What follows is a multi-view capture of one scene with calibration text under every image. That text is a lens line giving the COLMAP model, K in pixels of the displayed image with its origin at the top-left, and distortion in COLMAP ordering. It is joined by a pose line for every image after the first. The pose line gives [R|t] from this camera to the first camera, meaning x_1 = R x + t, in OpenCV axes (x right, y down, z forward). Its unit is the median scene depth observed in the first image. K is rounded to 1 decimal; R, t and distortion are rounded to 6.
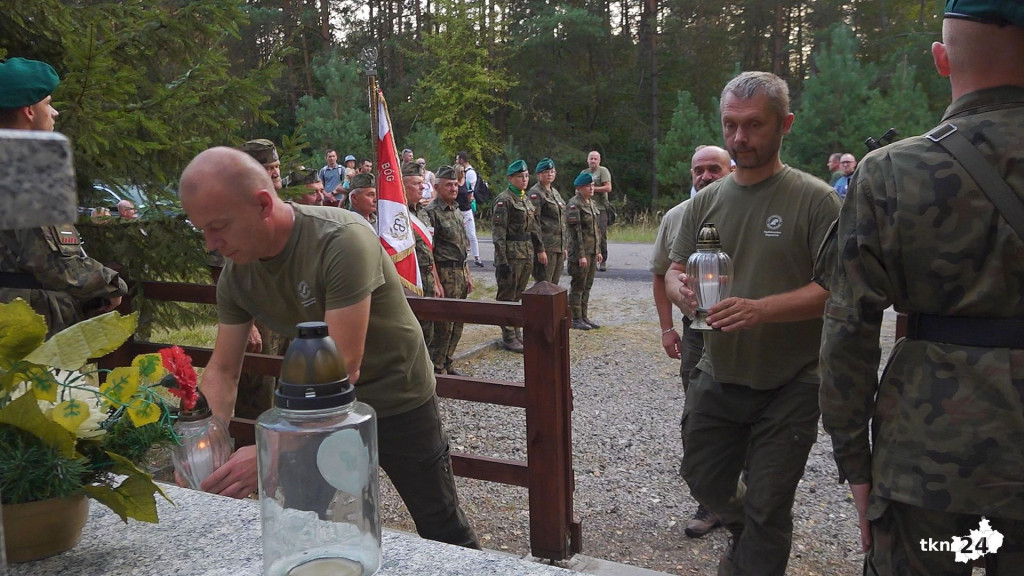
lens RADIAL K [[832.2, 0, 512.0], [0, 832.2, 288.0], [0, 0, 1]] dist [0.008367, 0.000062]
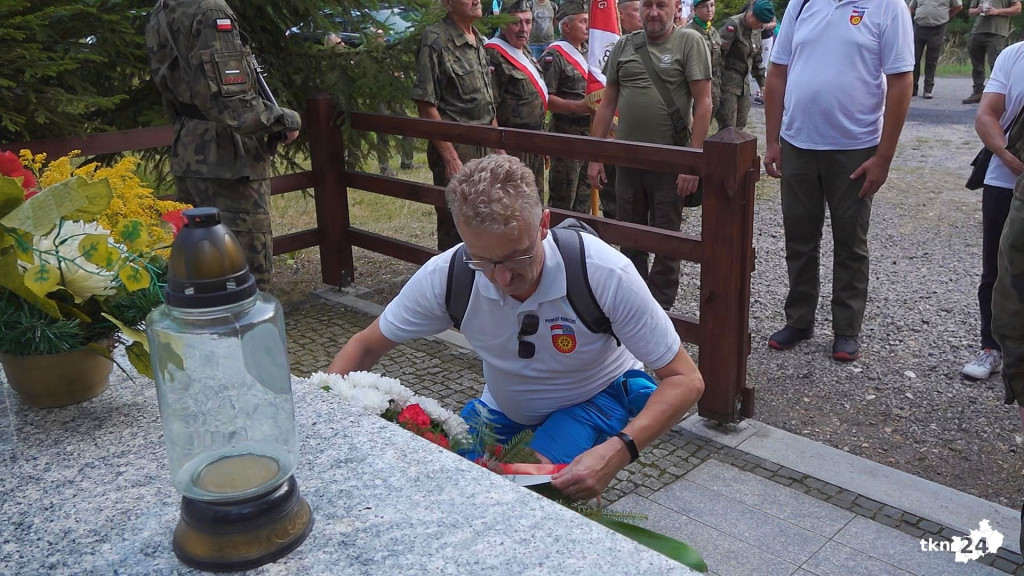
lens RADIAL K [[832.2, 0, 512.0], [0, 832.2, 288.0], [0, 0, 1]] dist [0.008367, 0.000062]
pose [[0.957326, 0.082978, -0.276843, 0.171871], [-0.025926, 0.978692, 0.203691, -0.033649], [0.287846, -0.187822, 0.939078, 0.135312]]
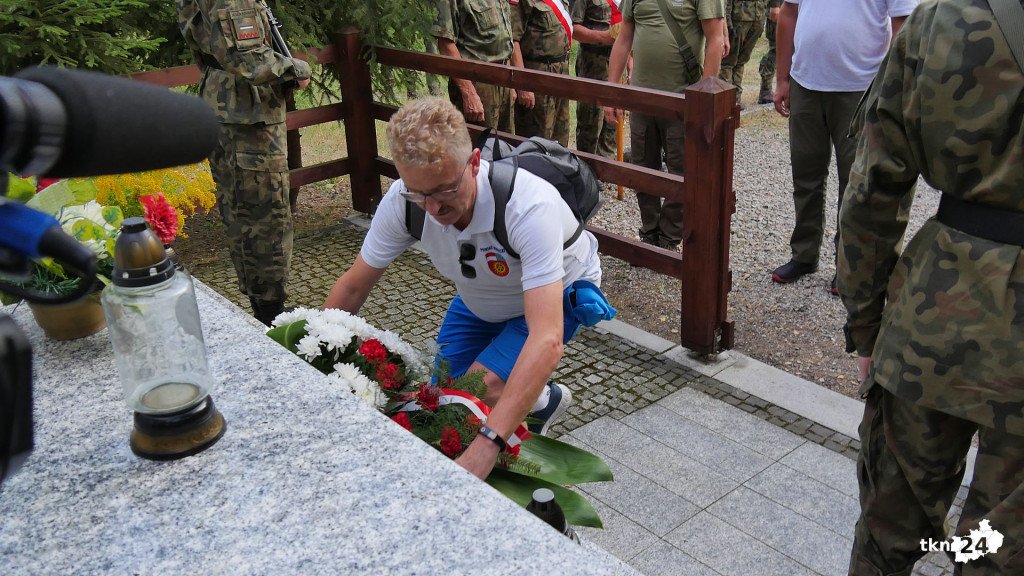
lens RADIAL K [[838.3, 0, 506.0], [0, 838.3, 291.9], [0, 0, 1]] dist [-0.058029, -0.001031]
pose [[0.932985, 0.131962, -0.334852, 0.379655], [-0.025386, 0.952171, 0.304510, -0.127948], [0.359020, -0.275603, 0.891711, 0.027400]]
